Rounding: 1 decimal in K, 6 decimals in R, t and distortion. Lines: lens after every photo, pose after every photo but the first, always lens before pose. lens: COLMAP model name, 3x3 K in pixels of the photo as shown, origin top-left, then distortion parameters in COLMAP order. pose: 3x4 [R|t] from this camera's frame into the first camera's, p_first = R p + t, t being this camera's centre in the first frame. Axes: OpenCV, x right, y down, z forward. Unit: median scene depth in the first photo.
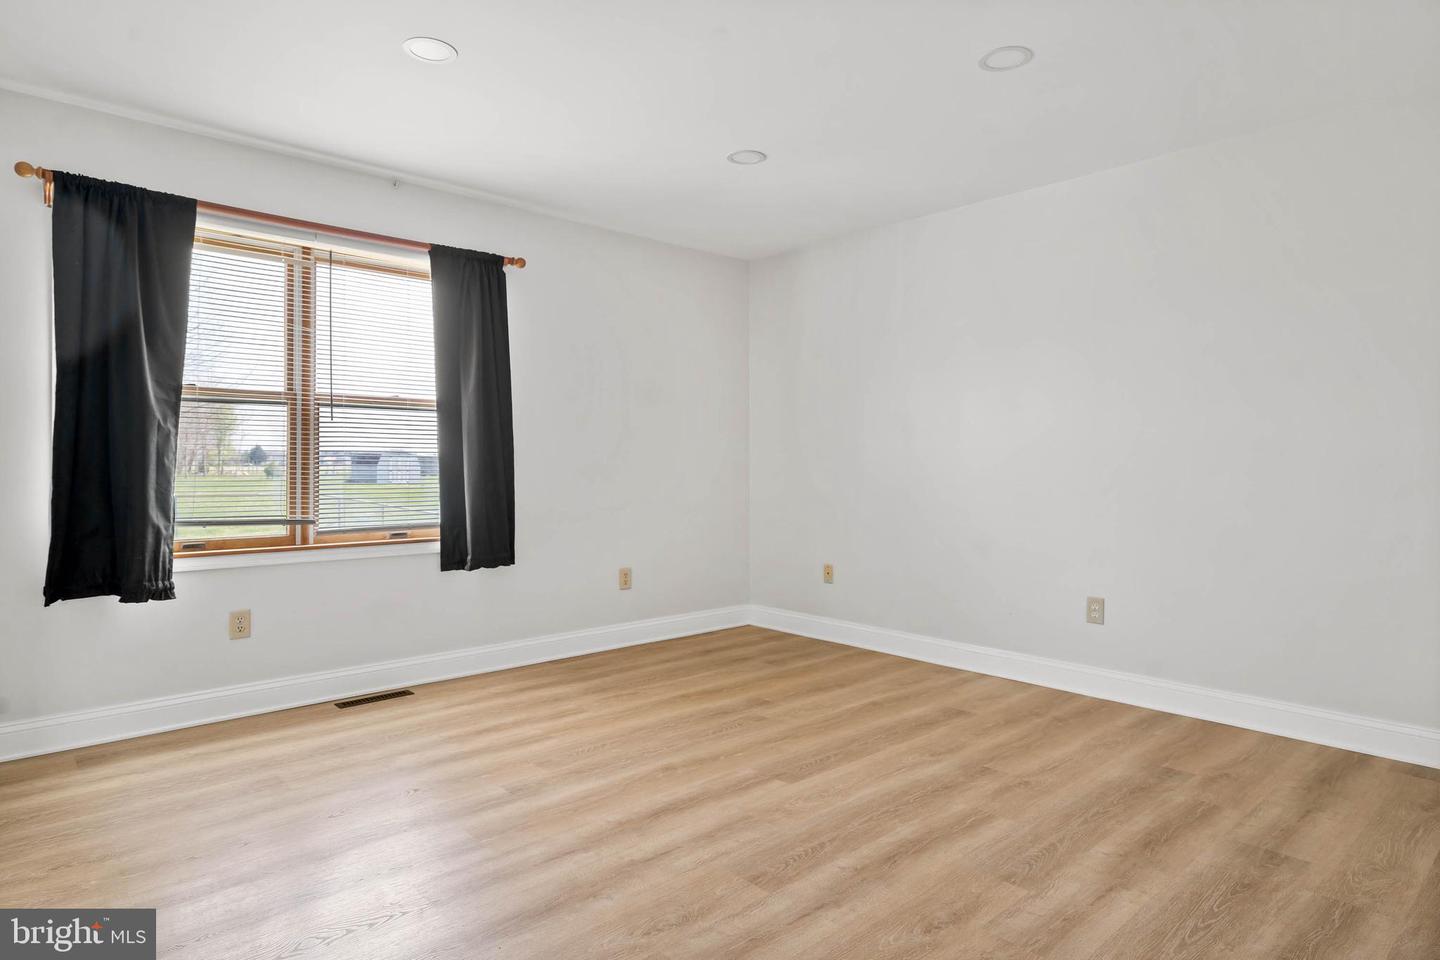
lens RADIAL K [[820.0, 0, 720.5], [0, 820.0, 461.8], [0, 0, 1]] dist [0.000321, -0.001598]
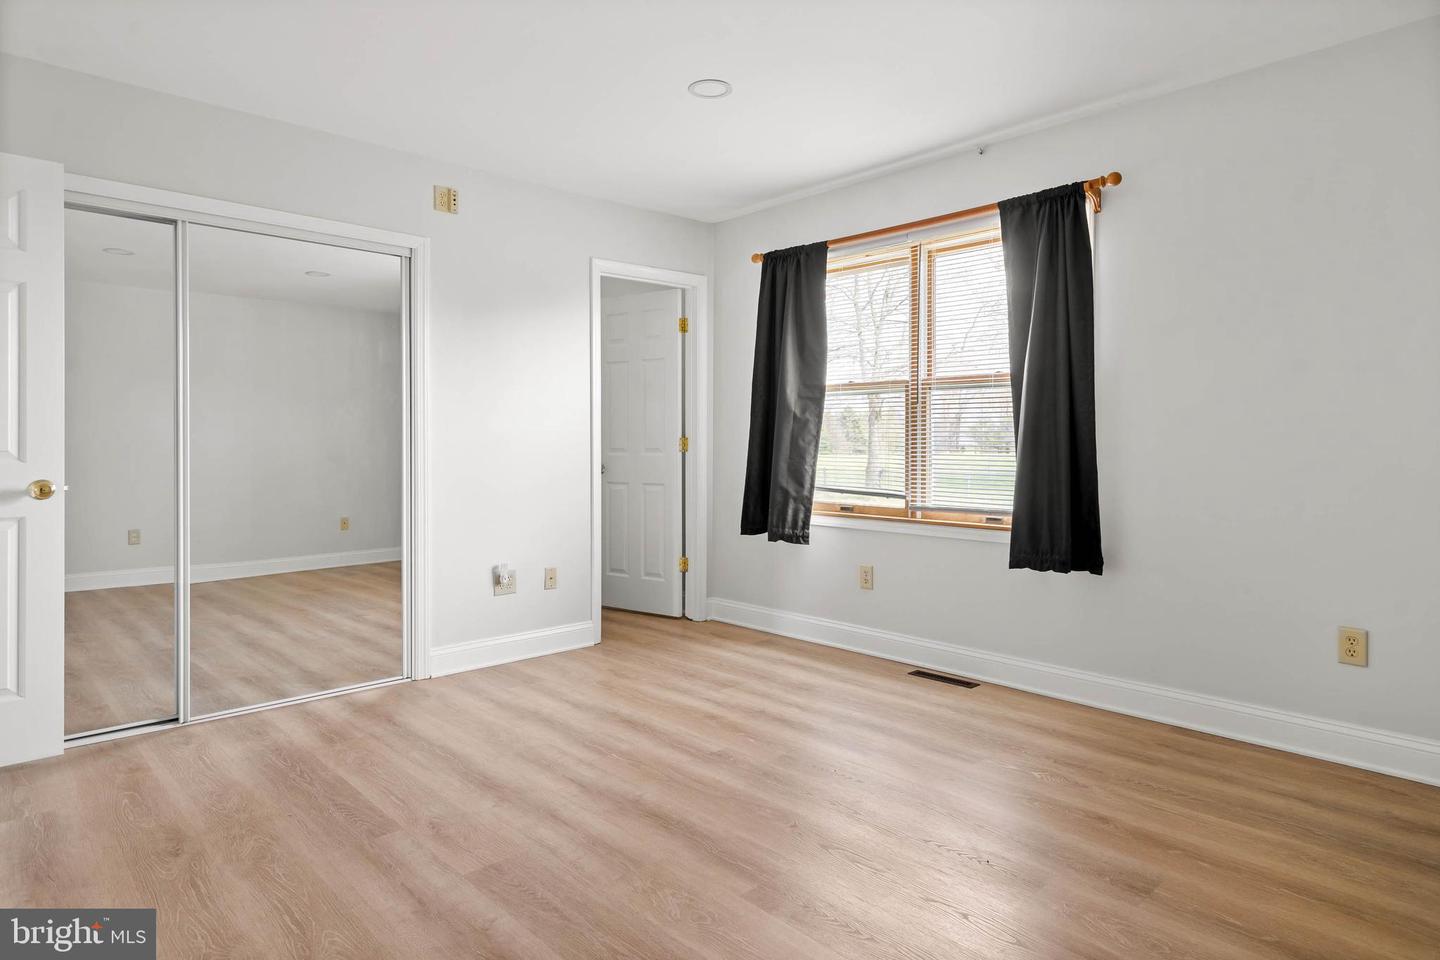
lens RADIAL K [[829.4, 0, 720.9], [0, 829.4, 444.9], [0, 0, 1]] dist [0.003408, -0.001469]
pose [[0.016213, 0.003115, -0.999864, 0.682804], [0.002583, 0.999992, 0.003157, -0.001283], [0.999865, -0.002633, 0.016205, 0.823361]]
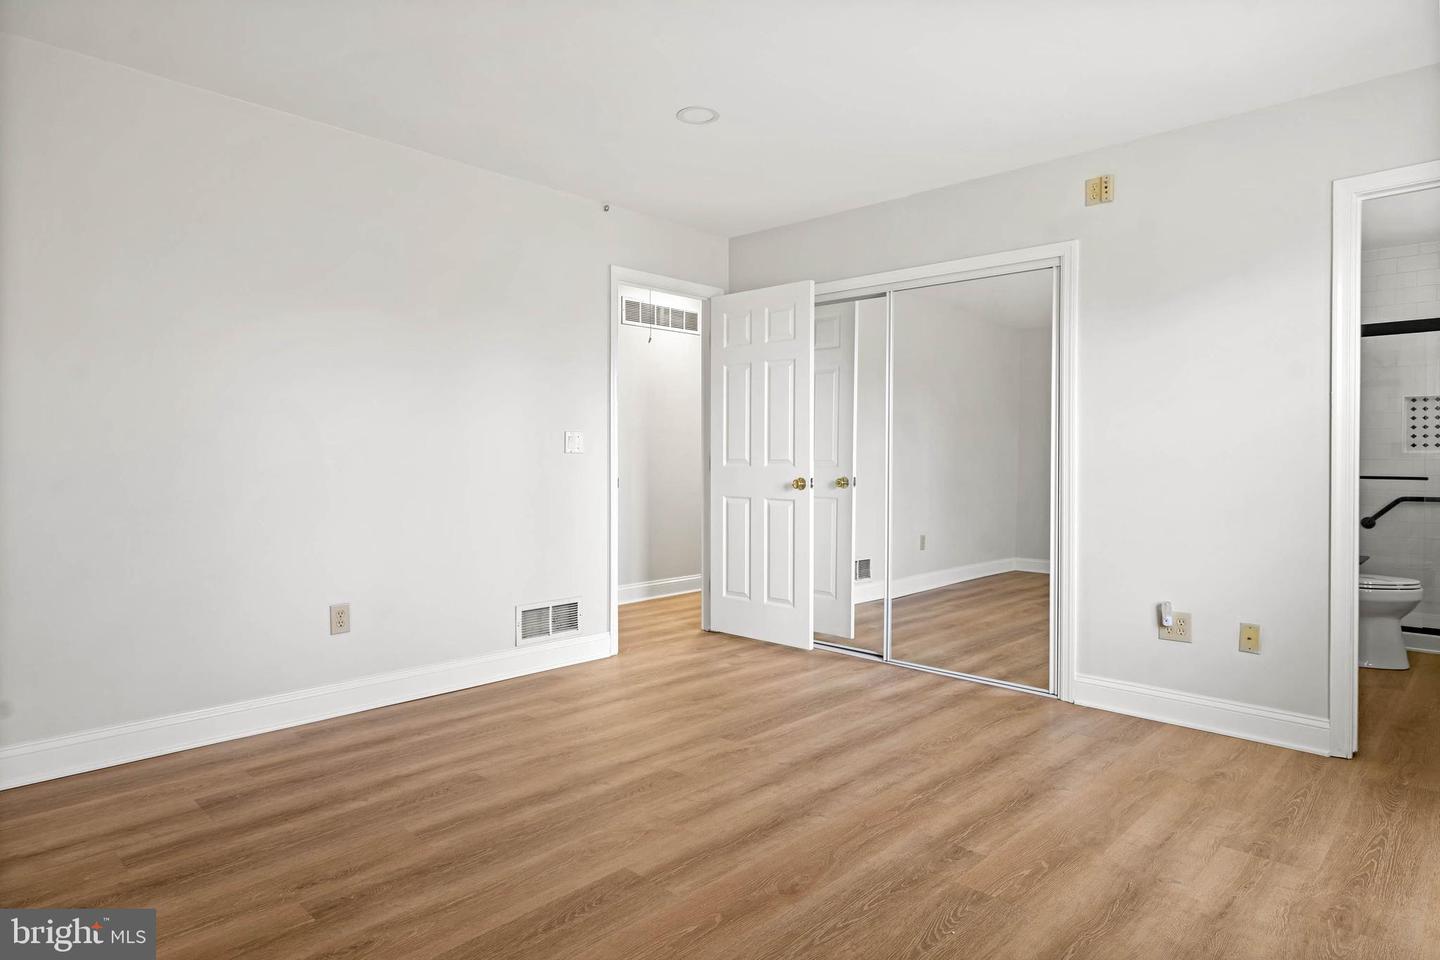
lens RADIAL K [[820.0, 0, 720.5], [0, 820.0, 461.8], [0, 0, 1]] dist [0.000321, -0.001598]
pose [[-0.997852, -0.002082, -0.065482, 0.039190], [-0.002221, 0.999995, 0.002037, 0.005639], [0.065477, 0.002178, -0.997852, 1.507282]]
